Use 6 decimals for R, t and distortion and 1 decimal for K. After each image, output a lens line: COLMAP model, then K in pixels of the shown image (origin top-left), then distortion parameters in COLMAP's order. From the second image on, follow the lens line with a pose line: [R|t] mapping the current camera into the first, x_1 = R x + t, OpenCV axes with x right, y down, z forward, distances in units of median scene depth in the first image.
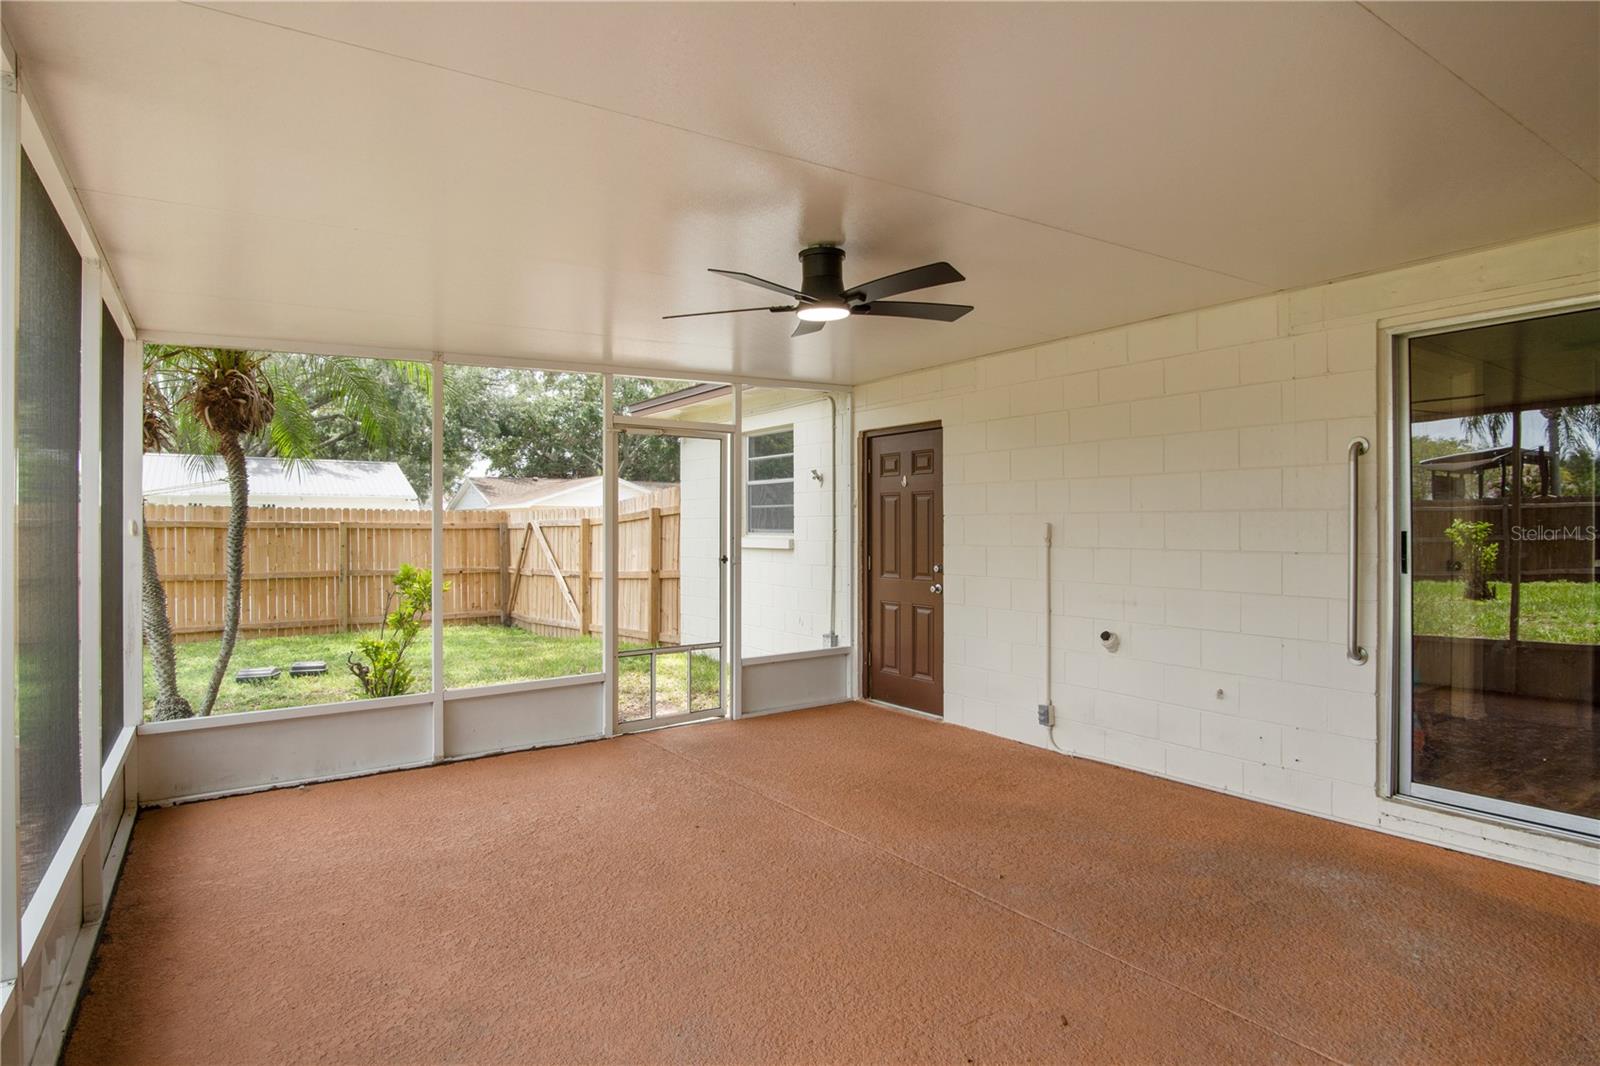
lens RADIAL K [[852.2, 0, 800.0], [0, 852.2, 533.0], [0, 0, 1]] dist [-0.023337, 0.001252]
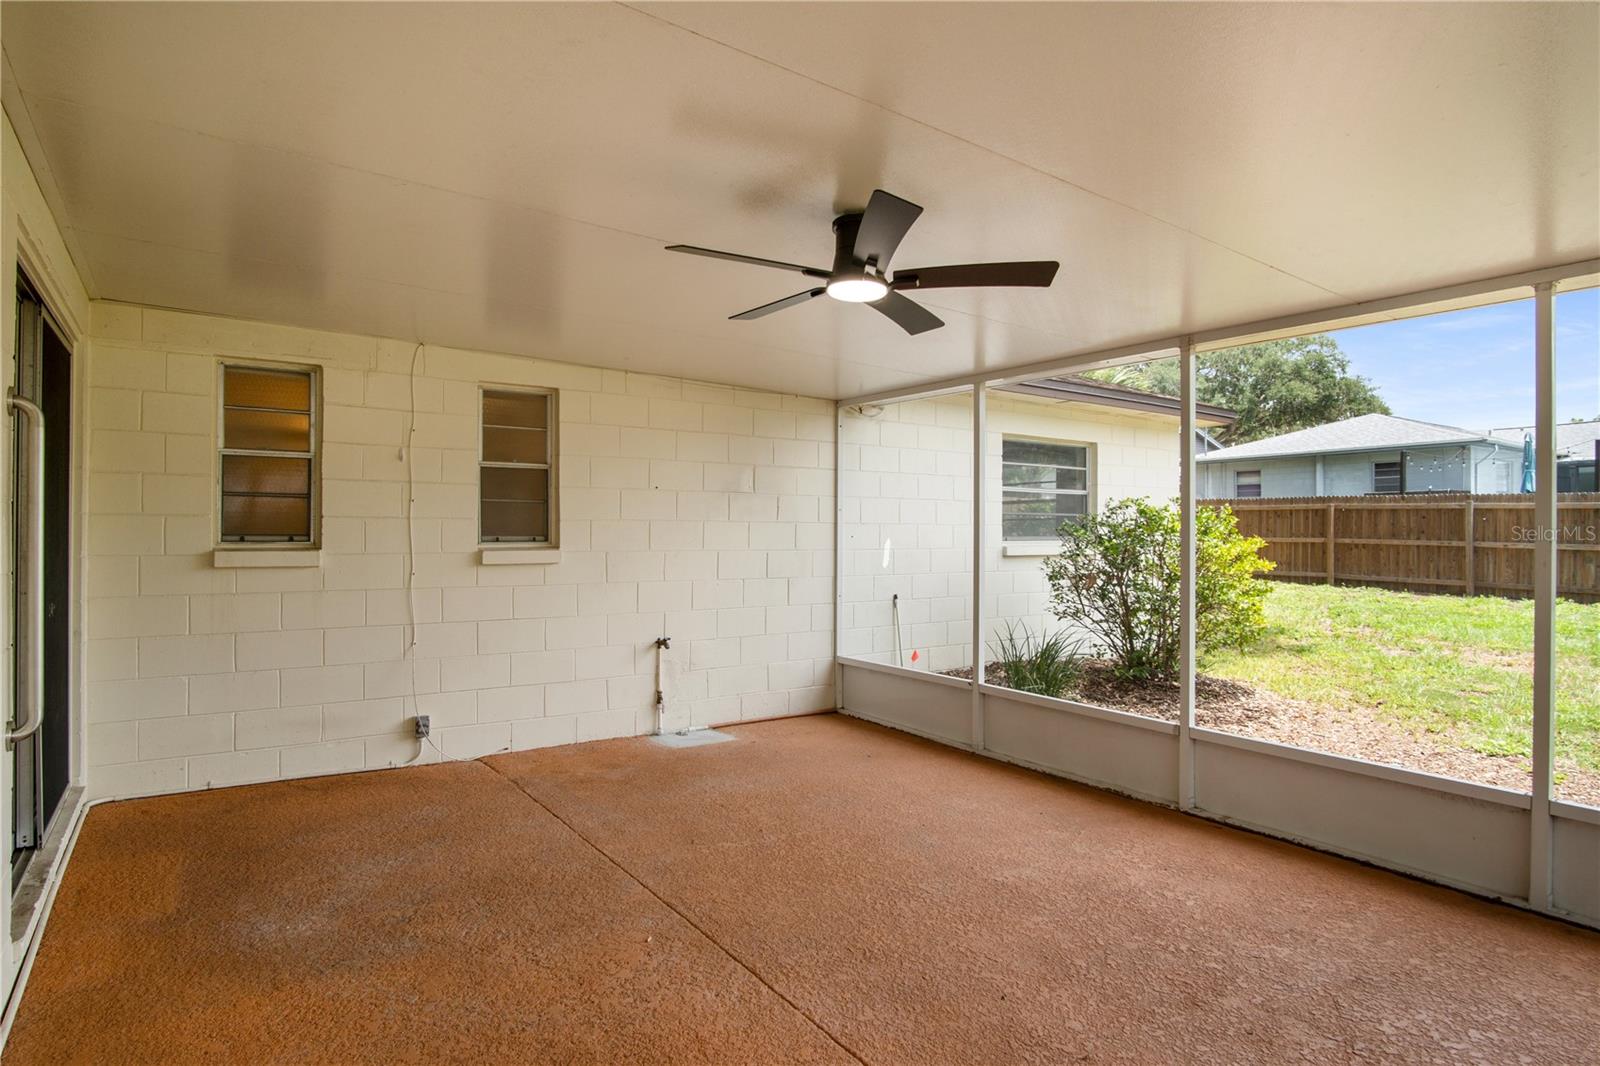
lens RADIAL K [[919.8, 0, 800.0], [0, 919.8, 533.0], [0, 0, 1]] dist [-0.027821, 0.000249]
pose [[-0.999898, -0.003613, -0.013795, 0.059312], [-0.003700, 0.999973, 0.006276, -0.008113], [0.013772, 0.006326, -0.999885, 1.172370]]
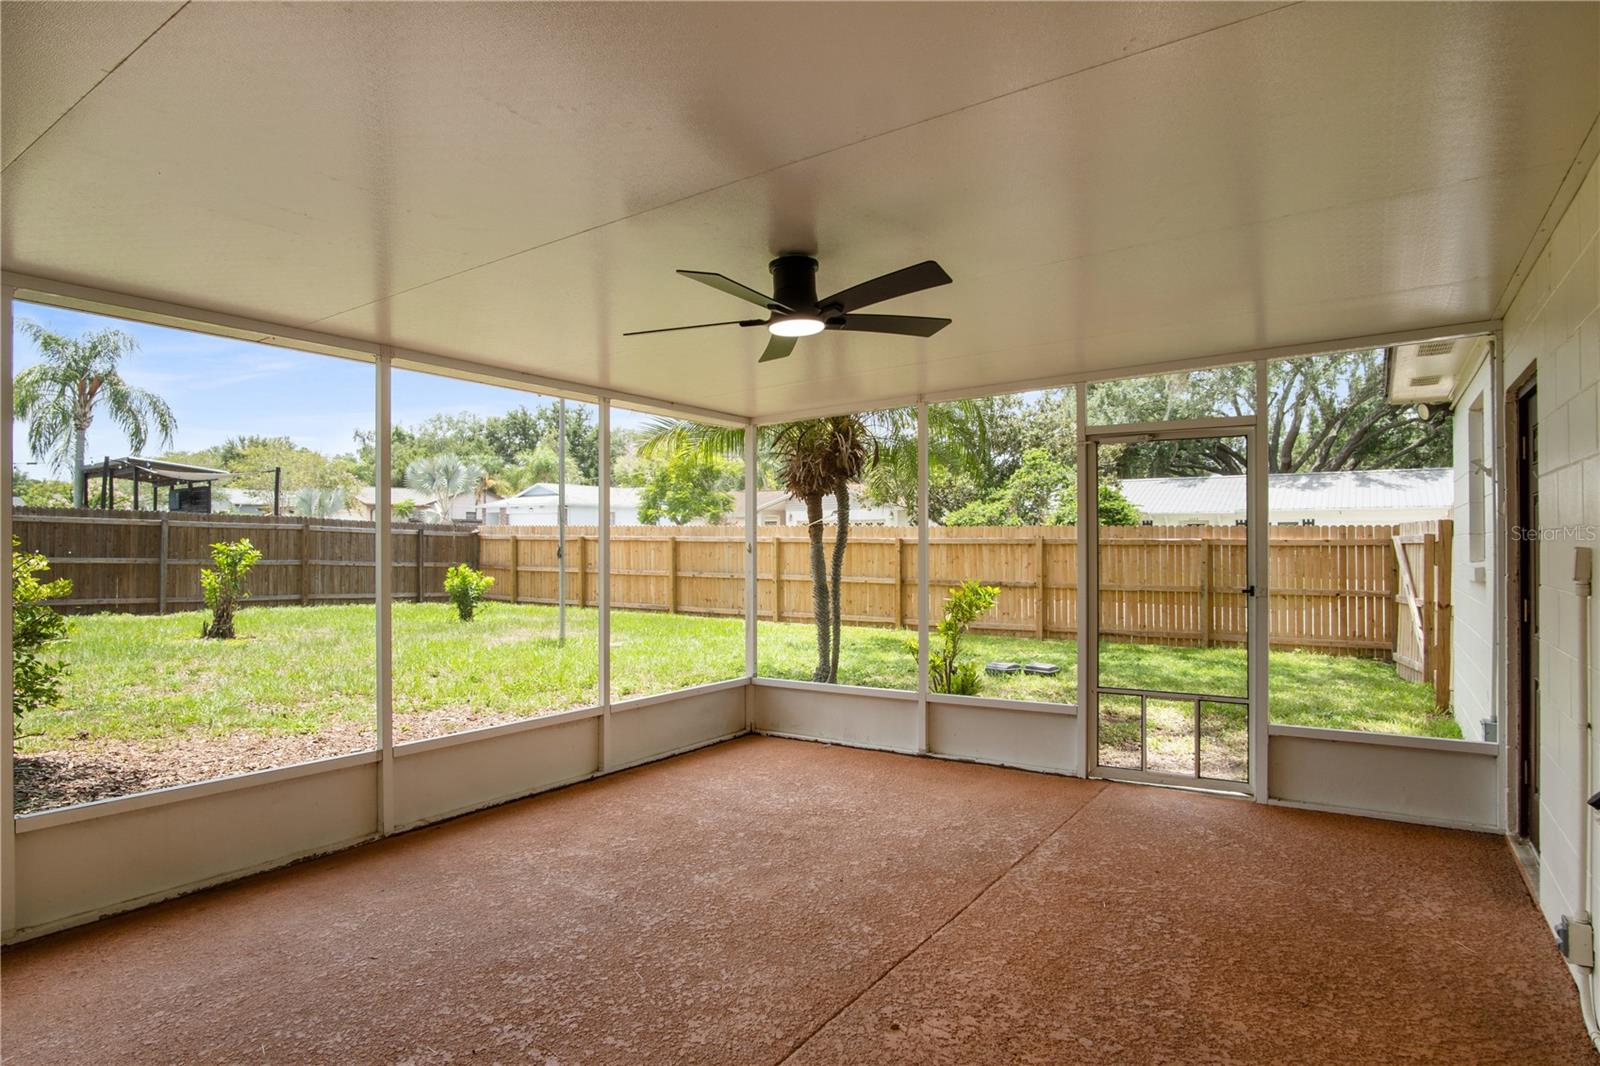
lens RADIAL K [[852.2, 0, 800.0], [0, 852.2, 533.0], [0, 0, 1]] dist [-0.023337, 0.001252]
pose [[0.378202, -0.010502, -0.925663, 0.549820], [-0.003565, 0.999912, -0.012801, -0.013890], [0.925716, 0.008142, 0.378131, 0.385773]]
